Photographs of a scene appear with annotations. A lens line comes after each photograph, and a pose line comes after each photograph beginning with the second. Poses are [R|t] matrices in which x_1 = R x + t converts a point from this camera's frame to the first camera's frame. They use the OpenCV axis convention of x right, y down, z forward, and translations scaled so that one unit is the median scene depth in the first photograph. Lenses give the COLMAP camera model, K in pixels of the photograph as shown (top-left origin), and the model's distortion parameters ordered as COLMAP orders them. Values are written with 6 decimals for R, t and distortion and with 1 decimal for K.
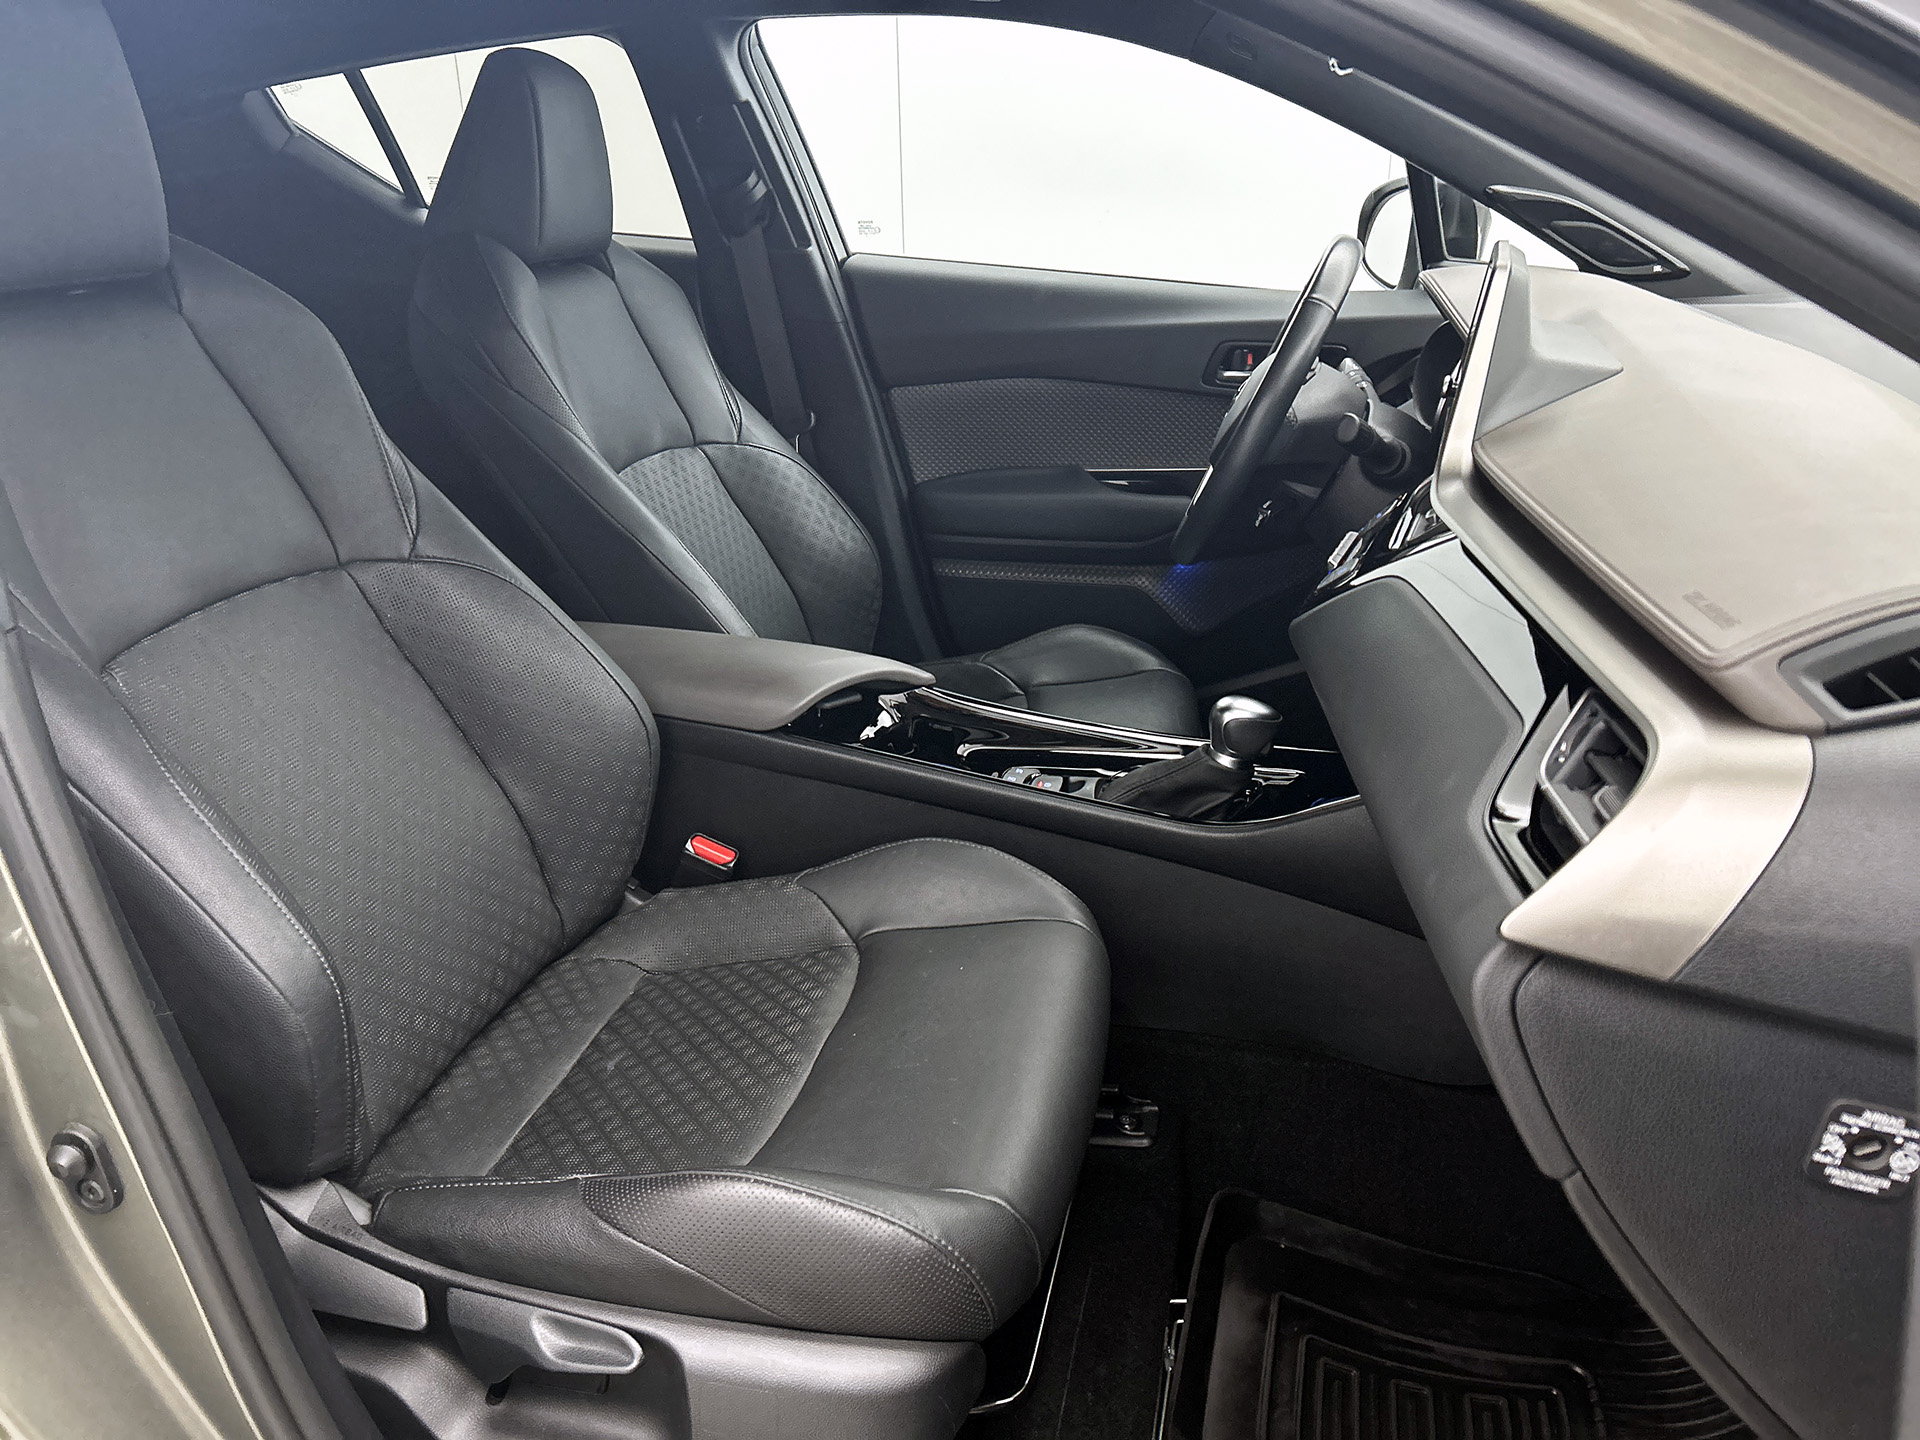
lens RADIAL K [[1445.4, 0, 957.6], [0, 1445.4, 728.3], [0, 0, 1]] dist [0.026416, -0.047903]
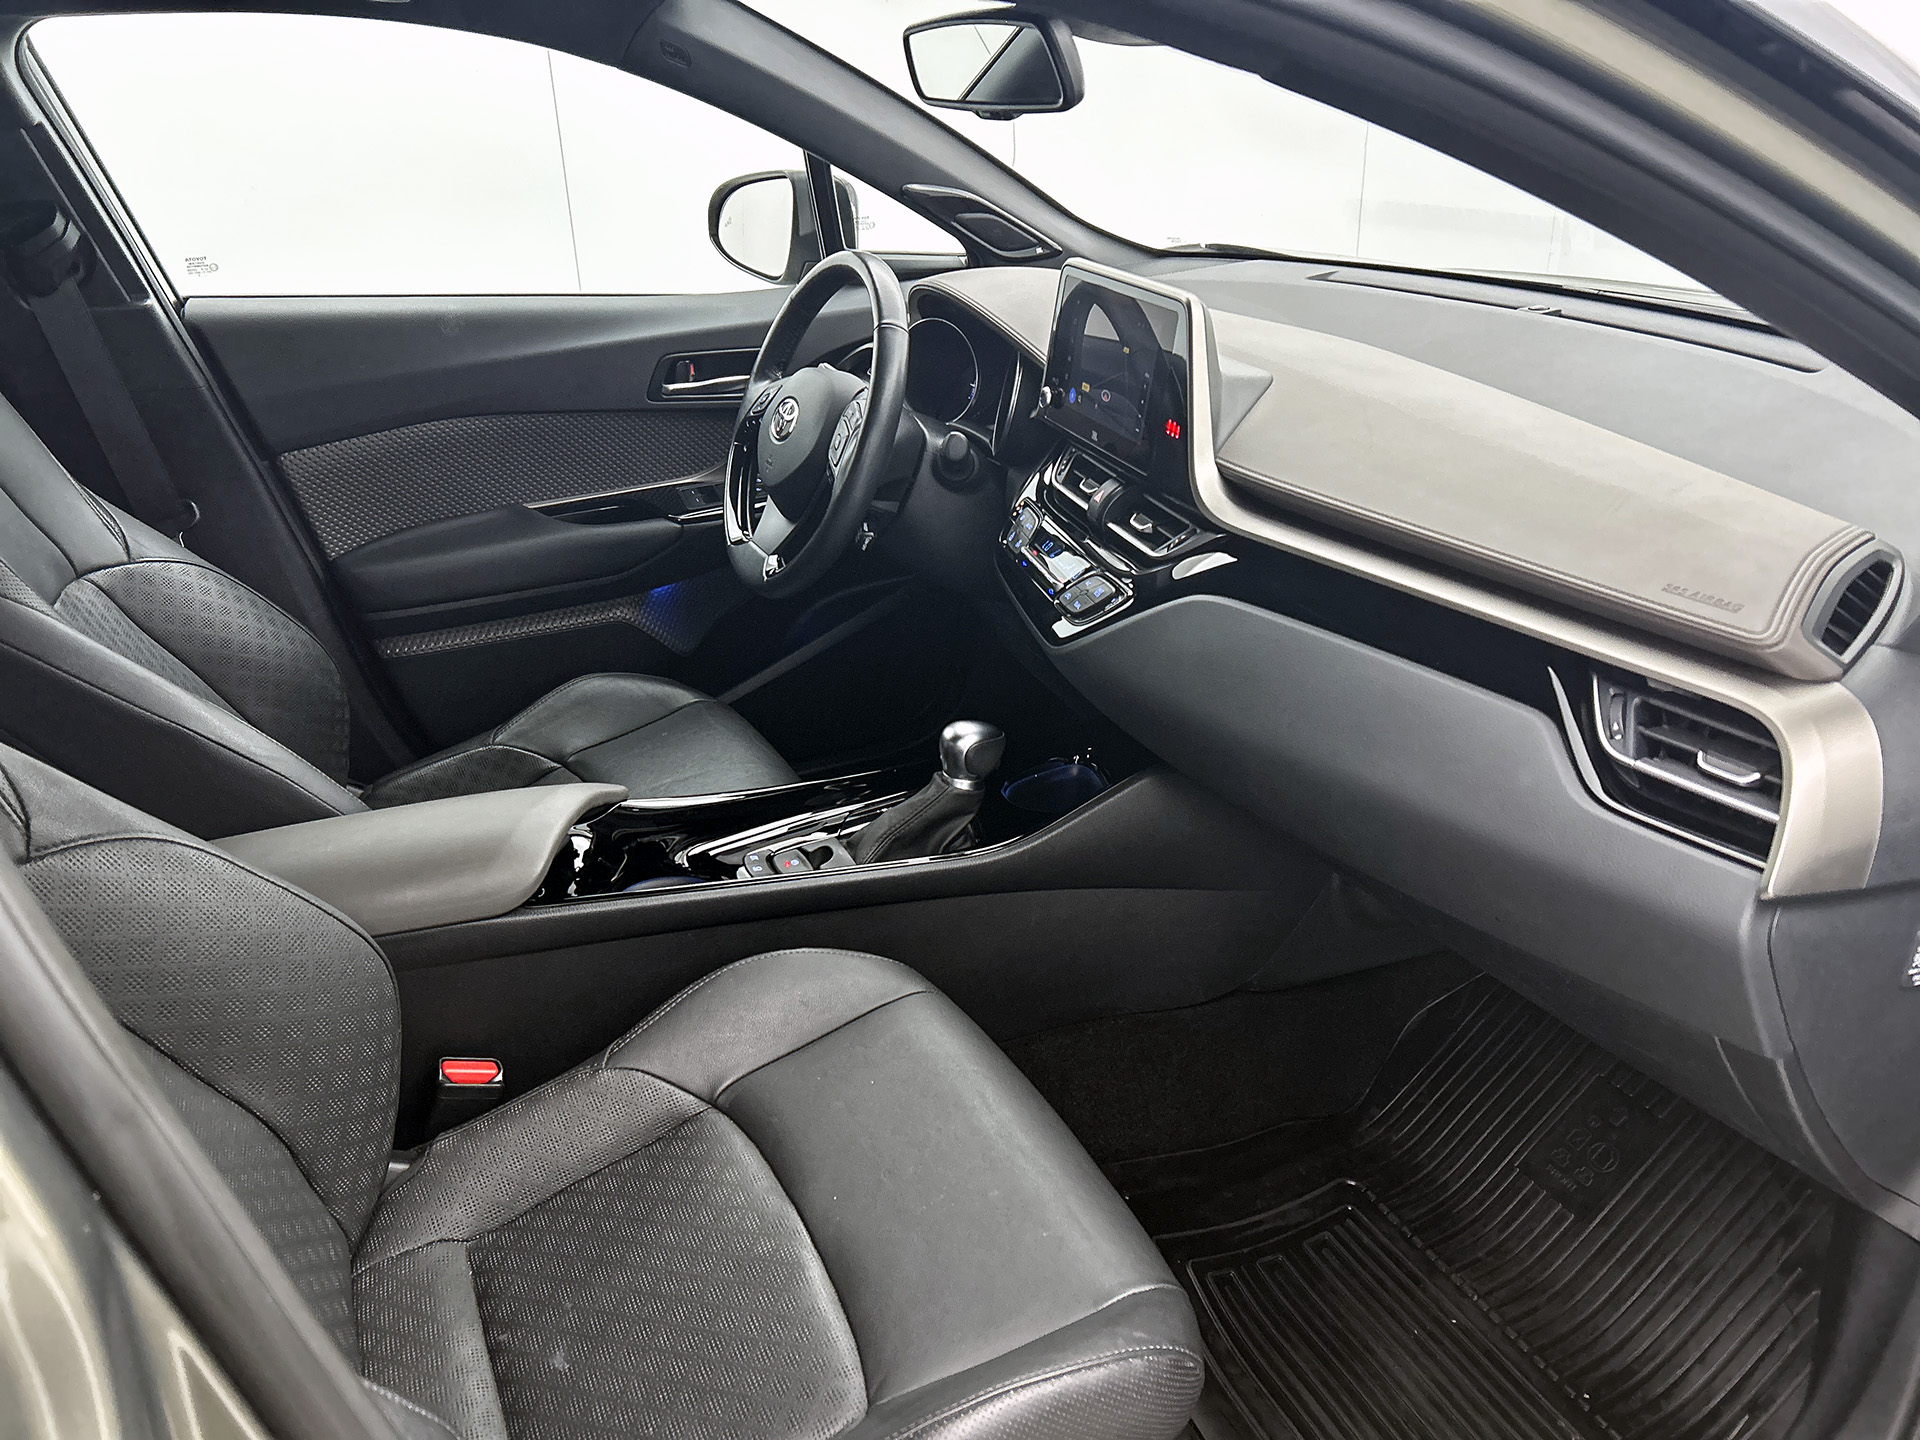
lens RADIAL K [[1445.4, 0, 967.3], [0, 1445.4, 717.9], [0, 0, 1]] dist [0.026416, -0.047903]
pose [[0.780211, -0.265634, 0.566312, -0.286771], [0.240351, 0.963159, 0.120646, -0.110805], [-0.577497, 0.041984, 0.815313, 0.120909]]
